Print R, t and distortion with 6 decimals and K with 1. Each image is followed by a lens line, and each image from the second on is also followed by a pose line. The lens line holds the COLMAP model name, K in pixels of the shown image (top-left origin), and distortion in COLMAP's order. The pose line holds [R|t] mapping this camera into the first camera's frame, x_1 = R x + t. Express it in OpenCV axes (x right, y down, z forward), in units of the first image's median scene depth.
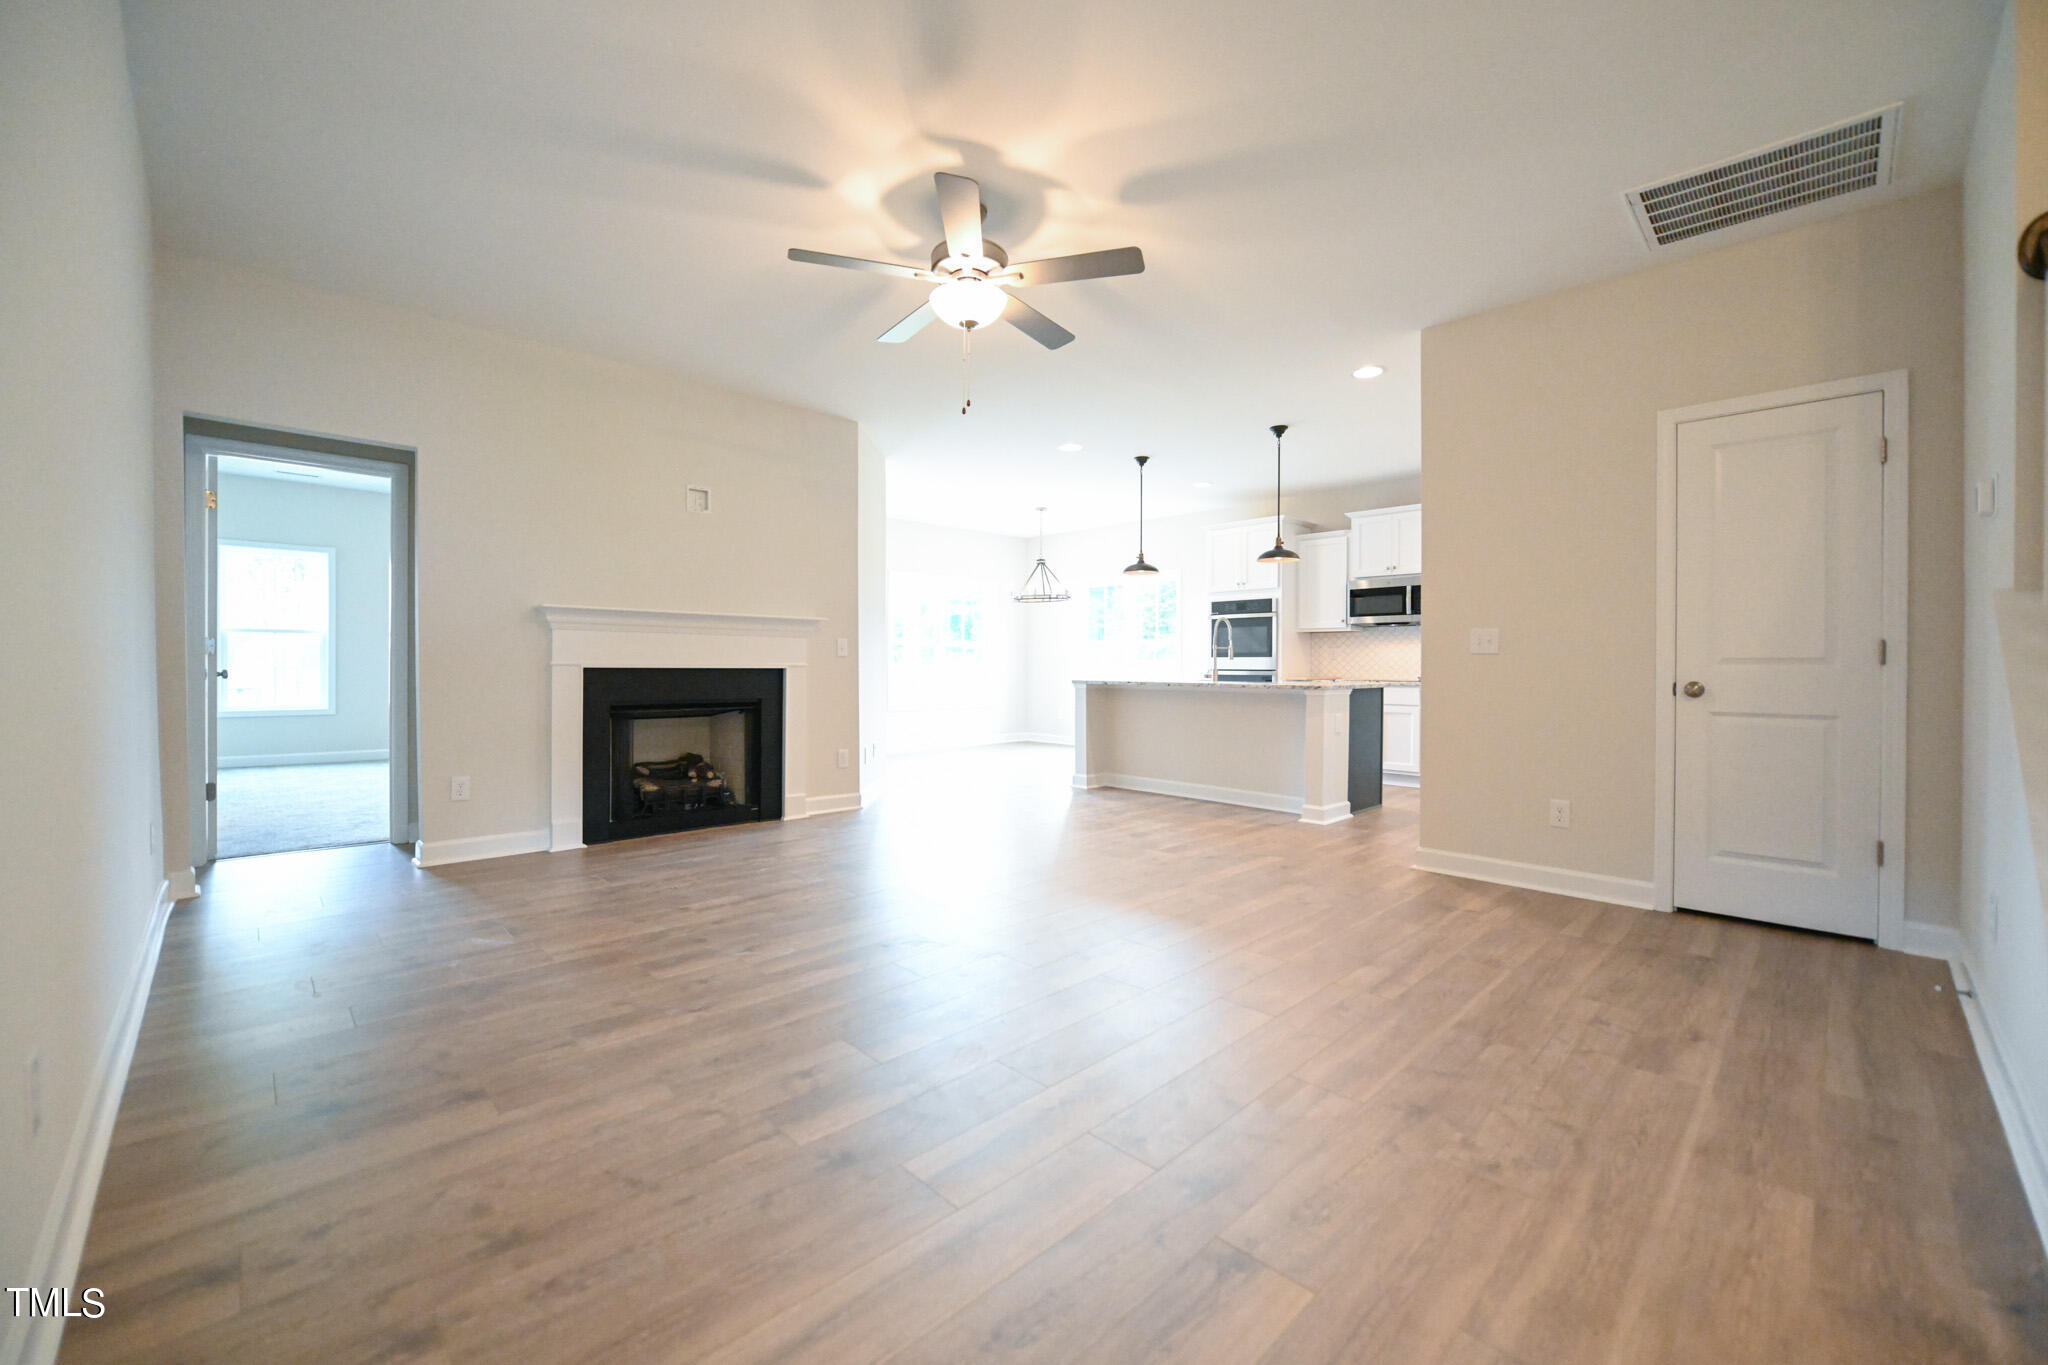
lens RADIAL K [[832.2, 0, 1000.2], [0, 832.2, 664.1], [0, 0, 1]] dist [-0.002979, -0.000182]
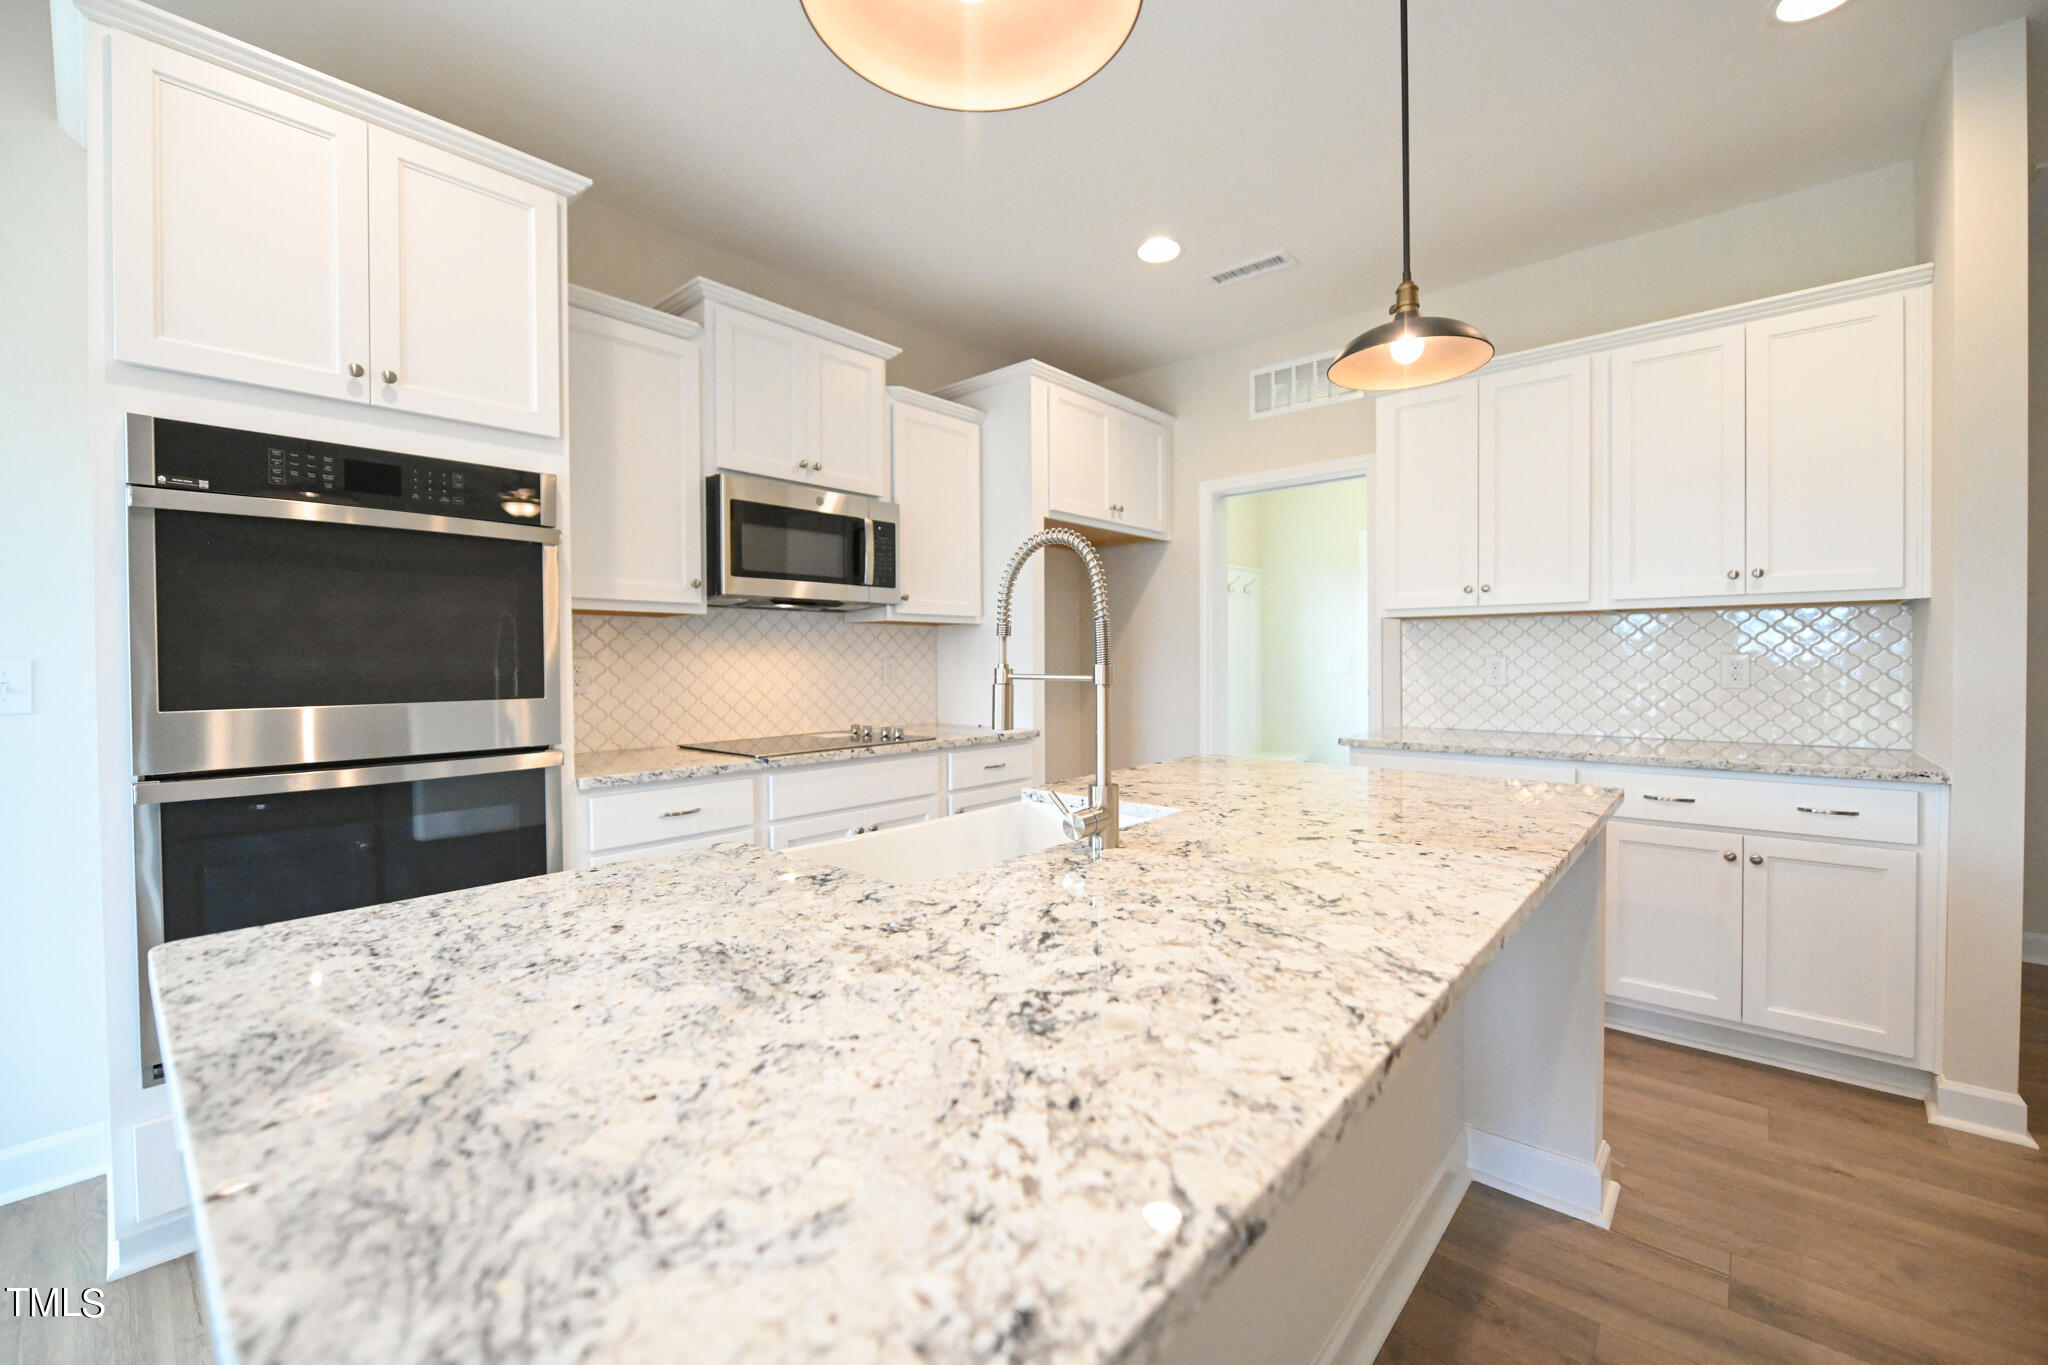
lens RADIAL K [[809.0, 0, 1027.0], [0, 809.0, 668.9], [0, 0, 1]] dist [-0.008460, -0.000188]
pose [[-0.088799, -0.013370, 0.995960, 0.086207], [0.010626, 0.999840, 0.014369, -0.027529], [-0.995993, 0.011859, -0.088642, 1.210007]]
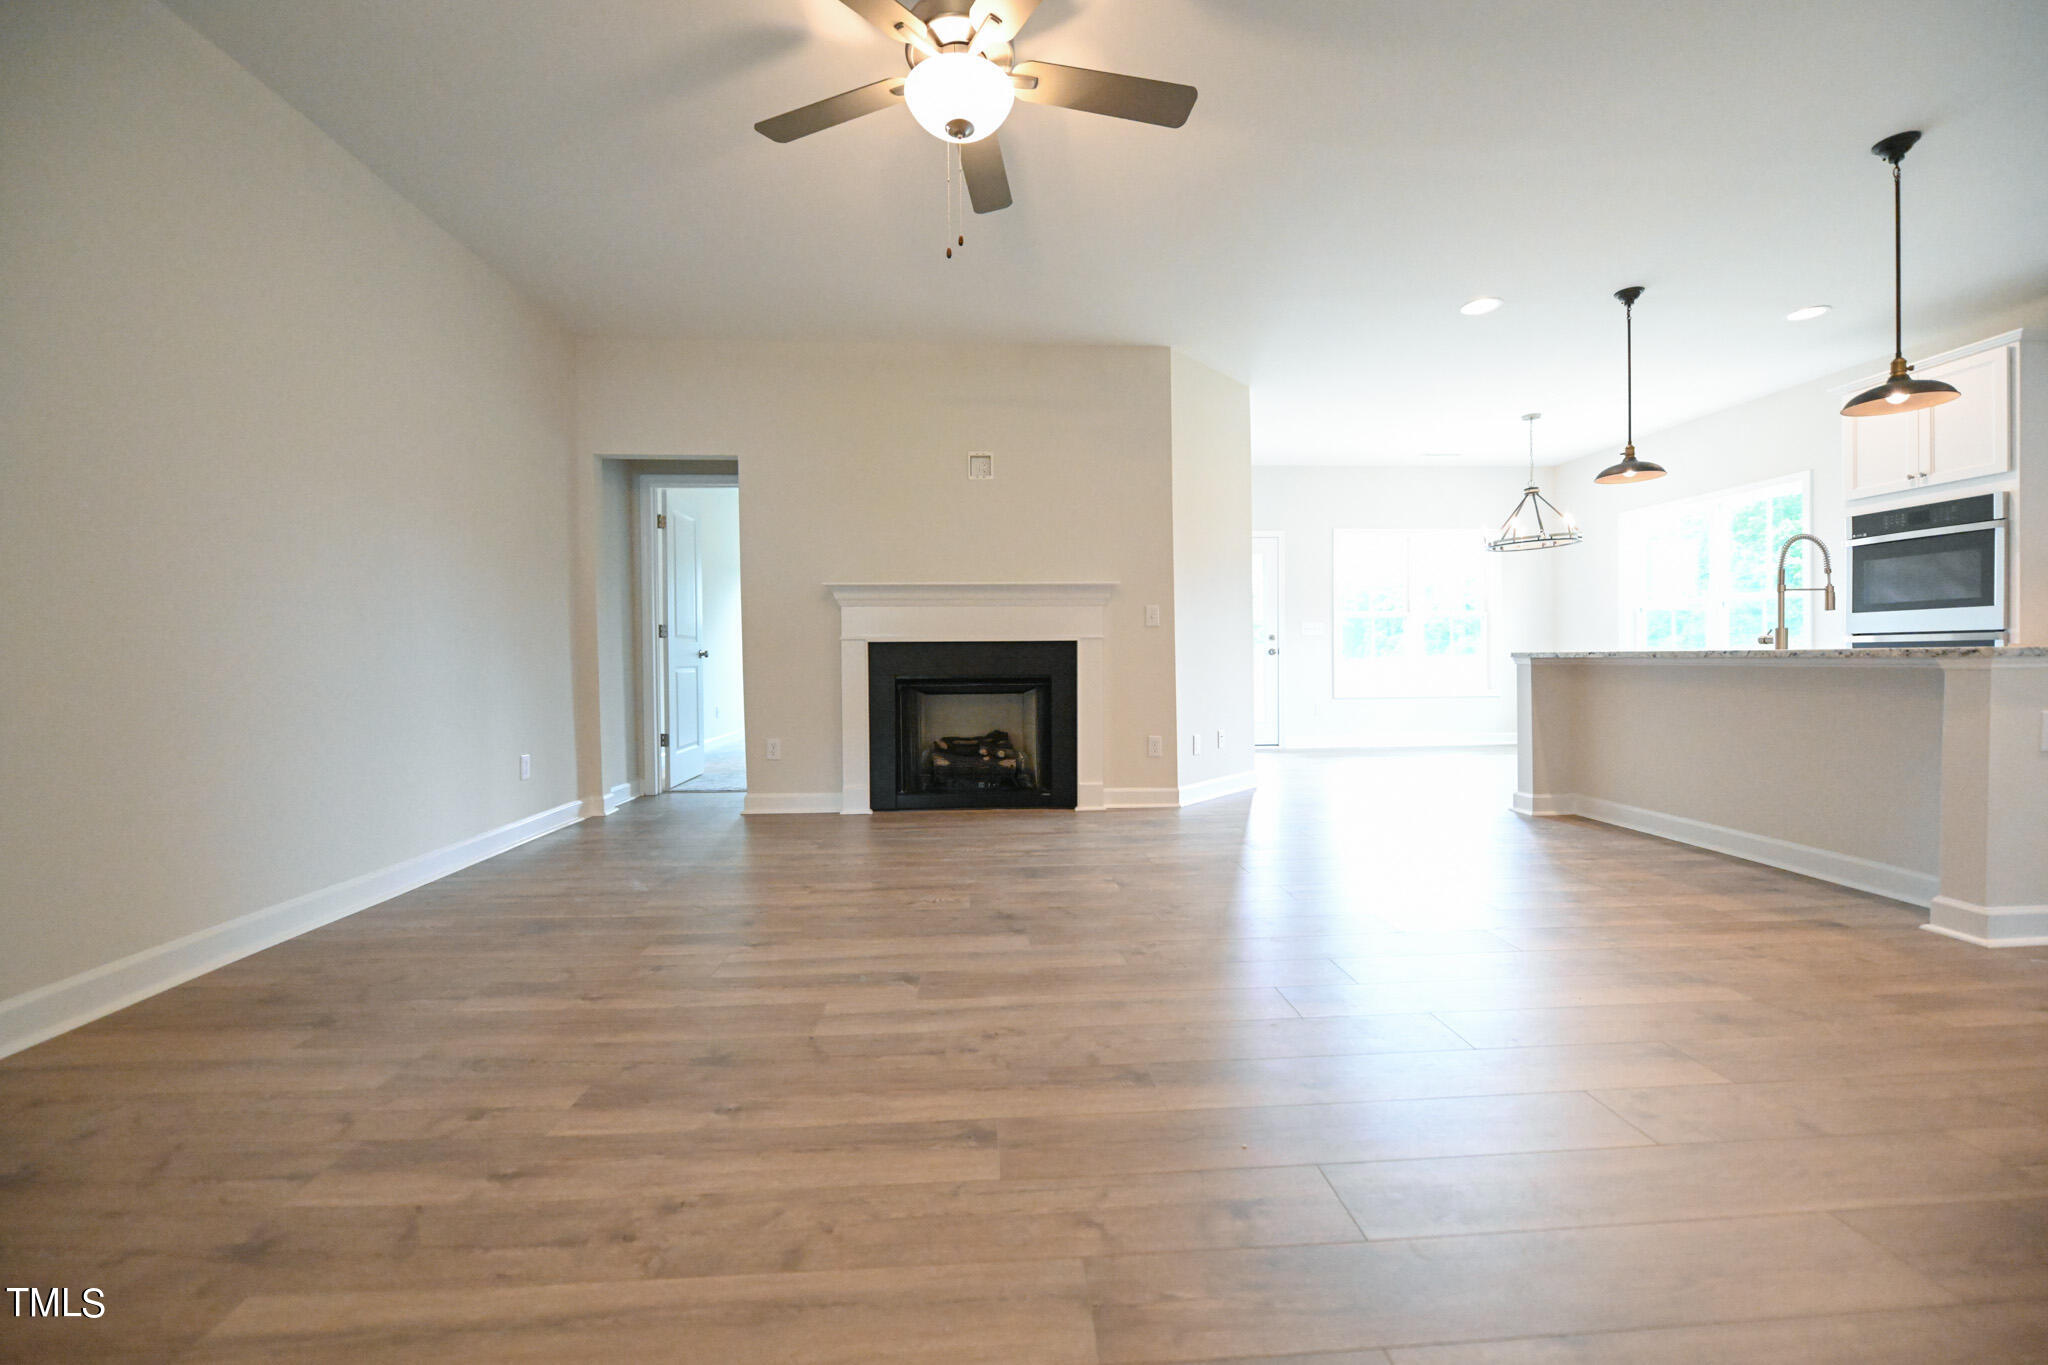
lens RADIAL K [[809.0, 0, 1027.0], [0, 809.0, 668.9], [0, 0, 1]] dist [-0.008460, -0.000188]
pose [[0.758062, -0.002826, -0.652176, 0.268929], [0.012940, 0.999859, 0.010708, 0.025340], [0.652054, -0.016556, 0.757992, 0.306542]]
